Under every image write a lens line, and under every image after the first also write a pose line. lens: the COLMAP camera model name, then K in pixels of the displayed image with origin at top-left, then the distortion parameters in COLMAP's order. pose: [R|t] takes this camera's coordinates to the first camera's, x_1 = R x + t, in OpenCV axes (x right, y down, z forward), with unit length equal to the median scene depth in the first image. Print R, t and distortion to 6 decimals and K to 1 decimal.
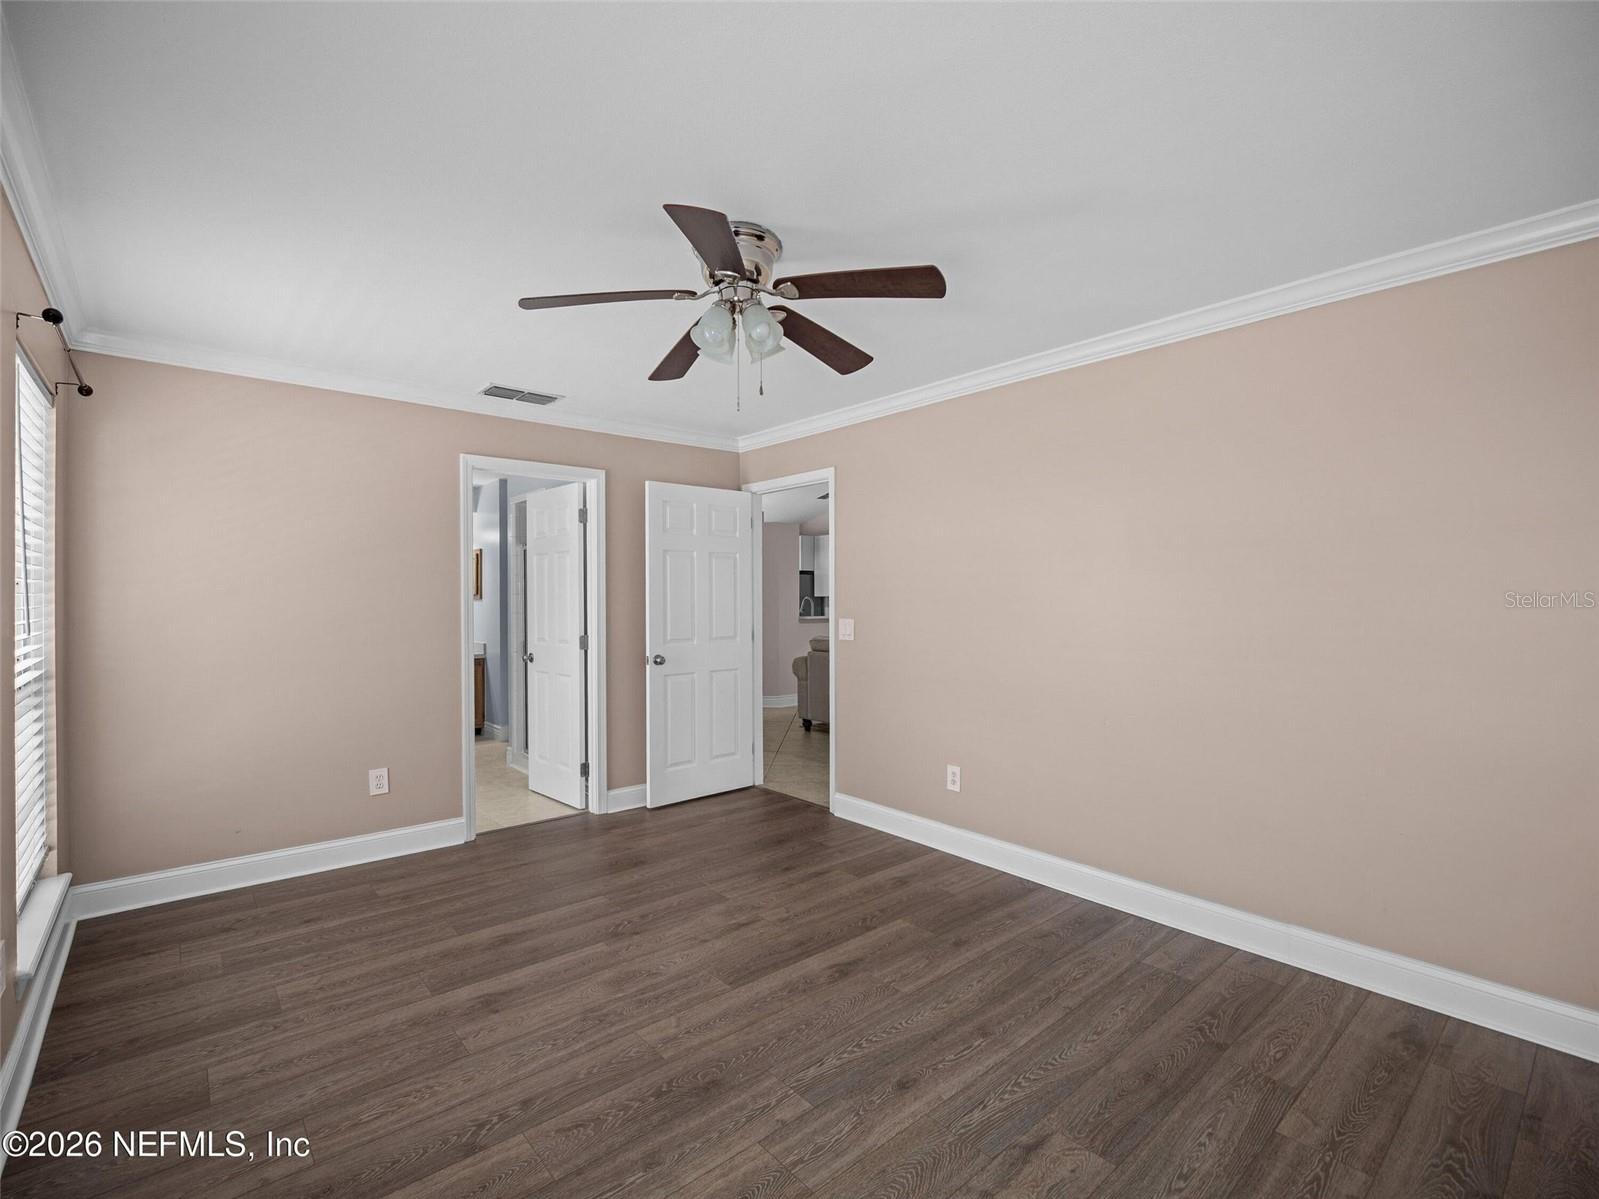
lens RADIAL K [[737.9, 0, 800.0], [0, 737.9, 589.6], [0, 0, 1]] dist [-0.013509, -0.000370]
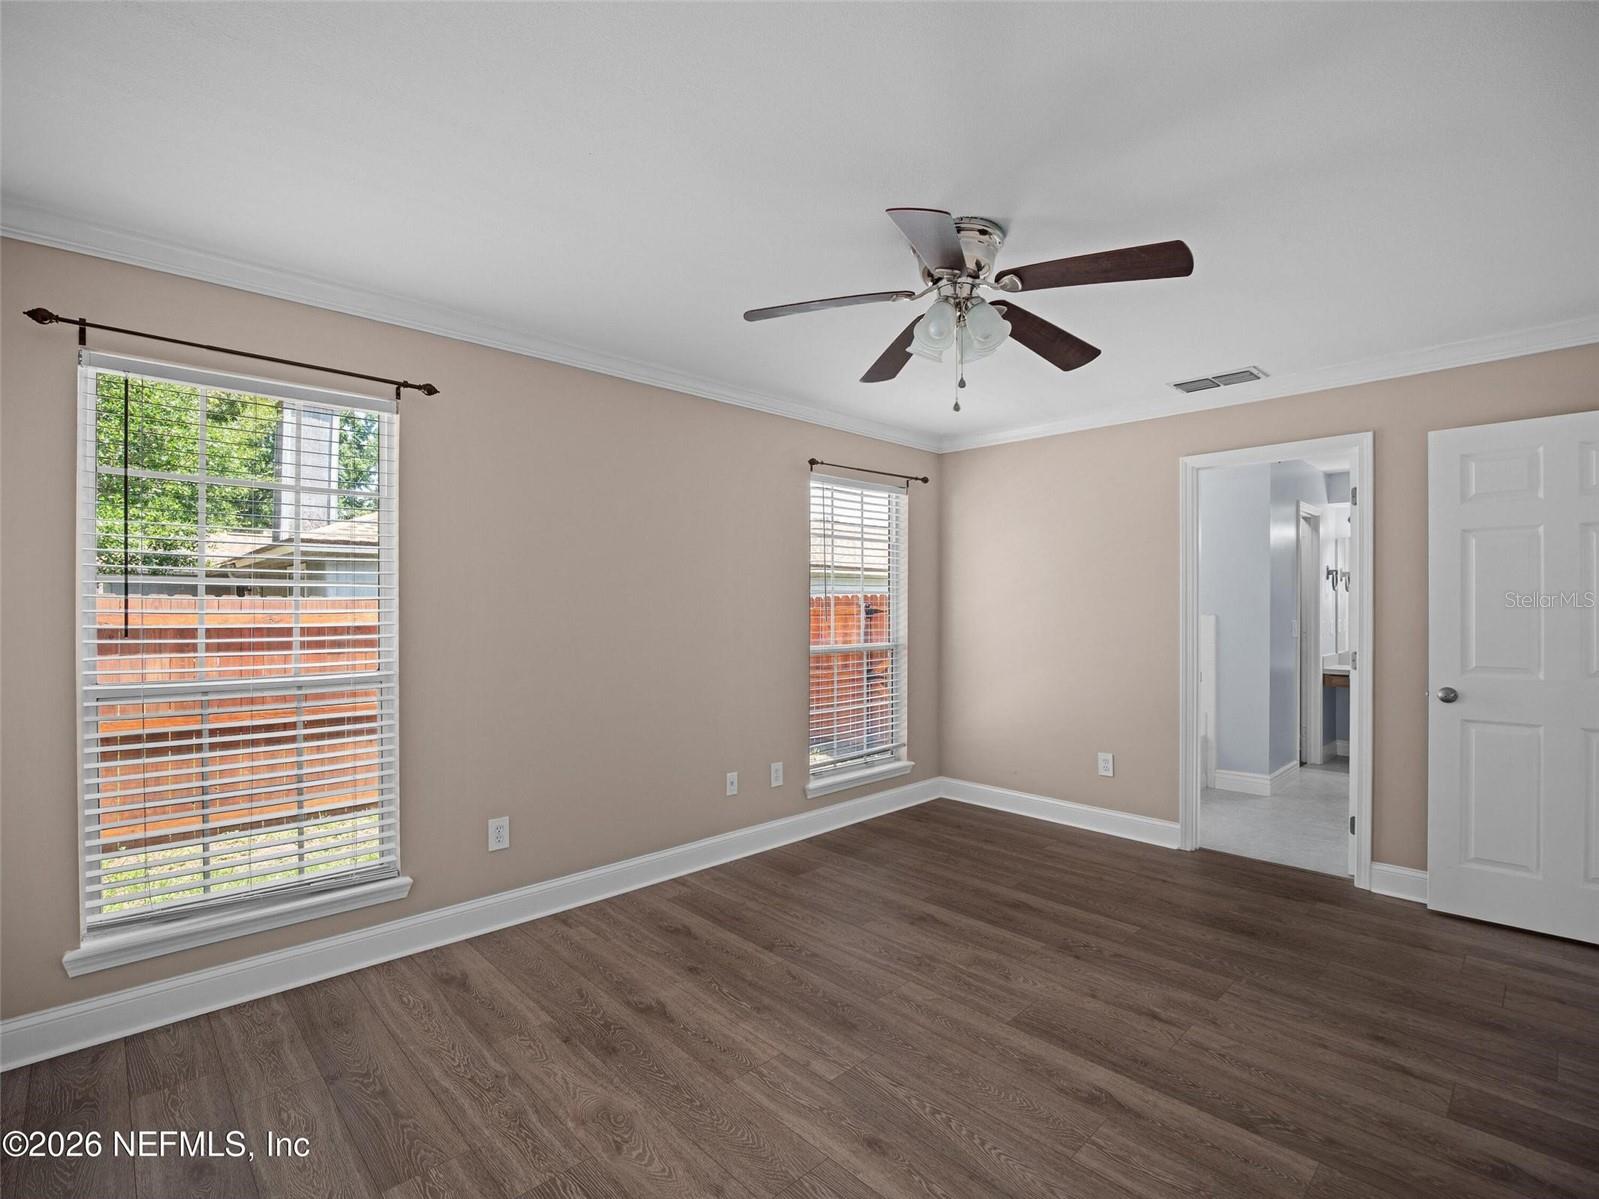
lens RADIAL K [[753.3, 0, 793.6], [0, 753.3, 606.0], [0, 0, 1]] dist [-0.011816, -0.000473]
pose [[0.050557, 0.003761, -0.998714, 0.740040], [0.011157, 0.999928, 0.004331, 0.006994], [0.998659, -0.011361, 0.050511, 0.605808]]
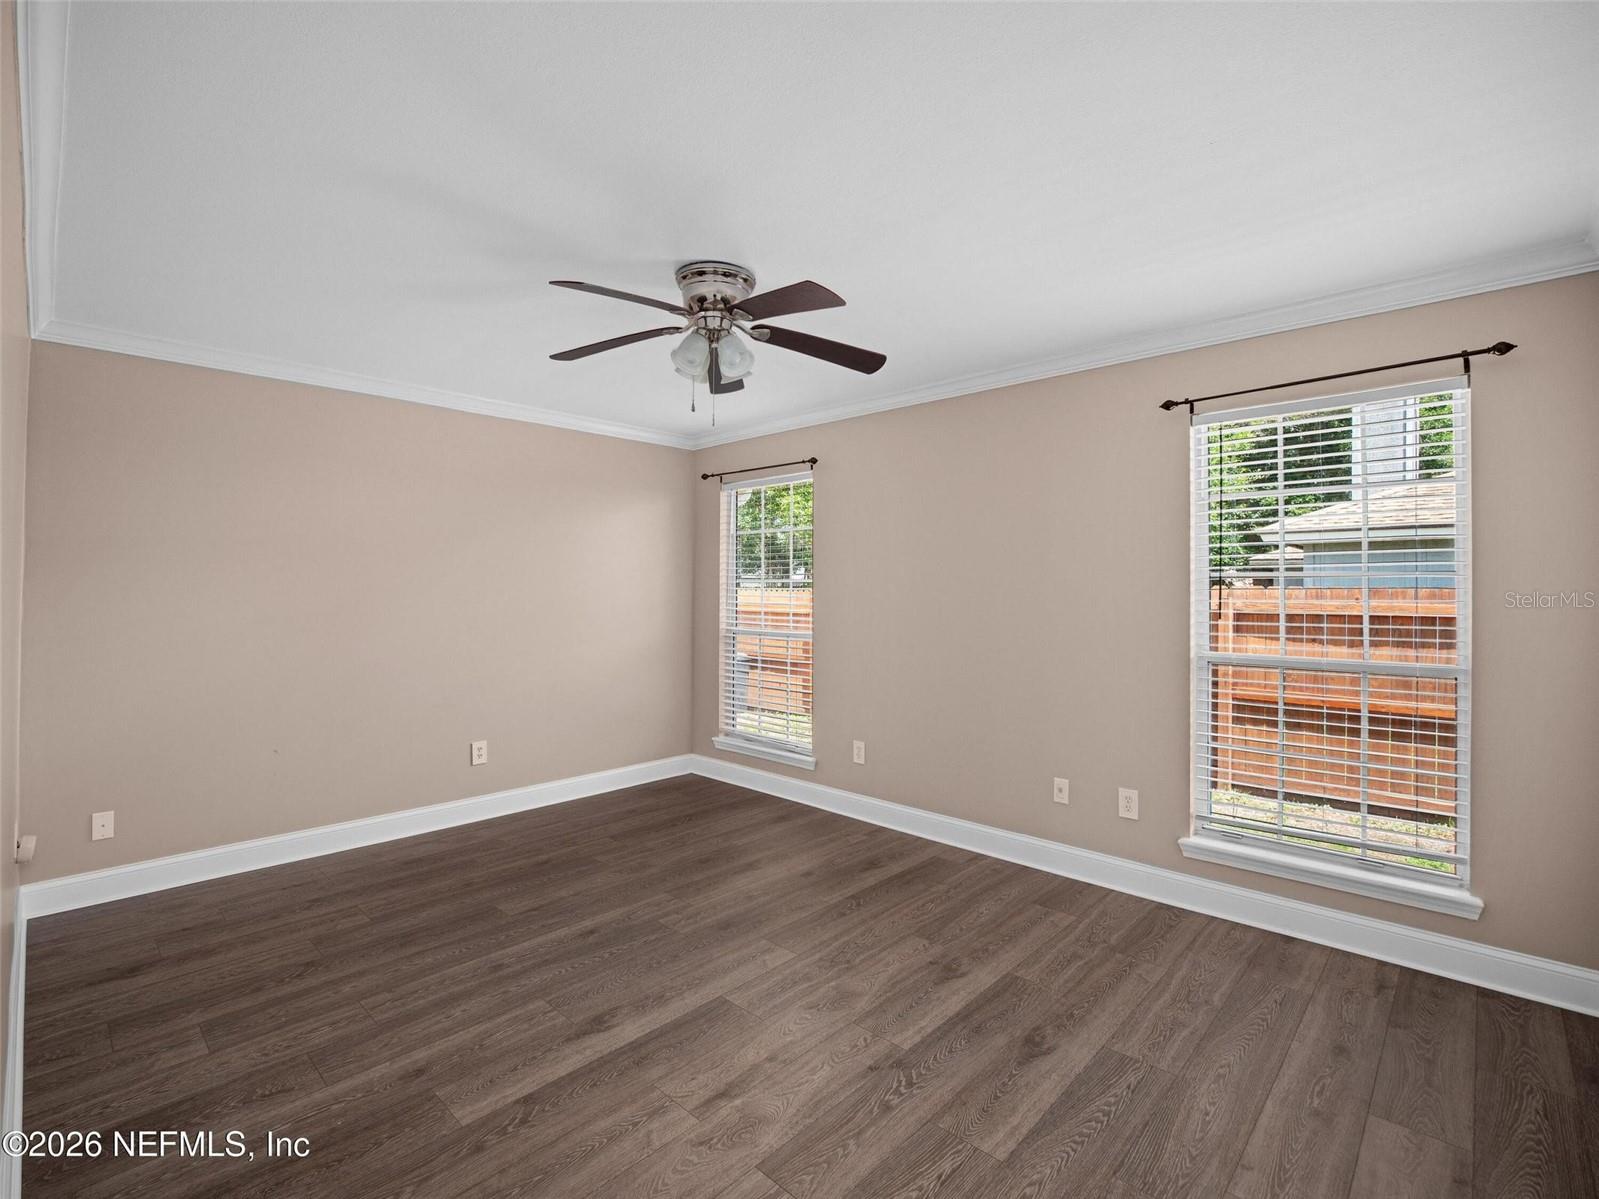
lens RADIAL K [[737.9, 0, 800.0], [0, 737.9, 589.6], [0, 0, 1]] dist [-0.013509, -0.000370]
pose [[-0.994853, -0.001580, -0.101312, -0.083230], [-0.000154, 0.999901, -0.014078, 0.019123], [0.101324, -0.013990, -0.994755, 1.740825]]
